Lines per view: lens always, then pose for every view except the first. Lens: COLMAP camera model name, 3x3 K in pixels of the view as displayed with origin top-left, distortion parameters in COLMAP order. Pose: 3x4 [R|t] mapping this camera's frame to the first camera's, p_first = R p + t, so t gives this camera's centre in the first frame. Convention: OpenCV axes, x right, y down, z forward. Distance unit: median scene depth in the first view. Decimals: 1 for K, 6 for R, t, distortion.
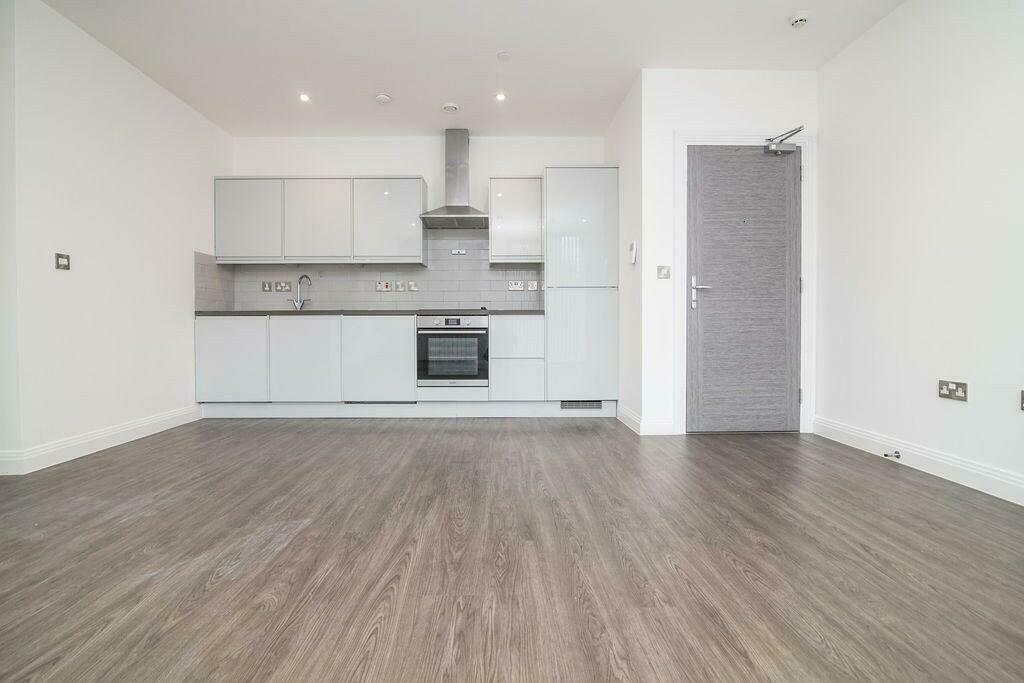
lens RADIAL K [[478.8, 0, 510.7], [0, 478.8, 335.1], [0, 0, 1]] dist [0.002113, 0.000318]
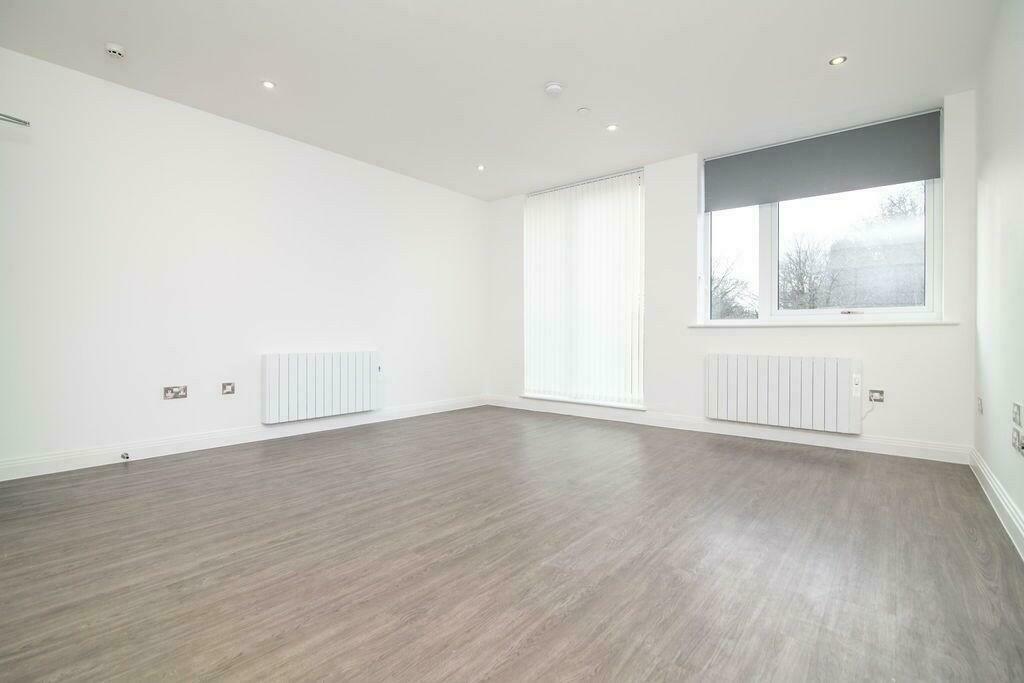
lens RADIAL K [[478.8, 0, 509.9], [0, 478.8, 341.1], [0, 0, 1]] dist [0.002113, 0.000318]
pose [[-0.761581, -0.005109, 0.648049, -0.931279], [0.016941, 0.999470, 0.027788, -0.075801], [-0.647848, 0.032142, -0.761091, 1.658026]]
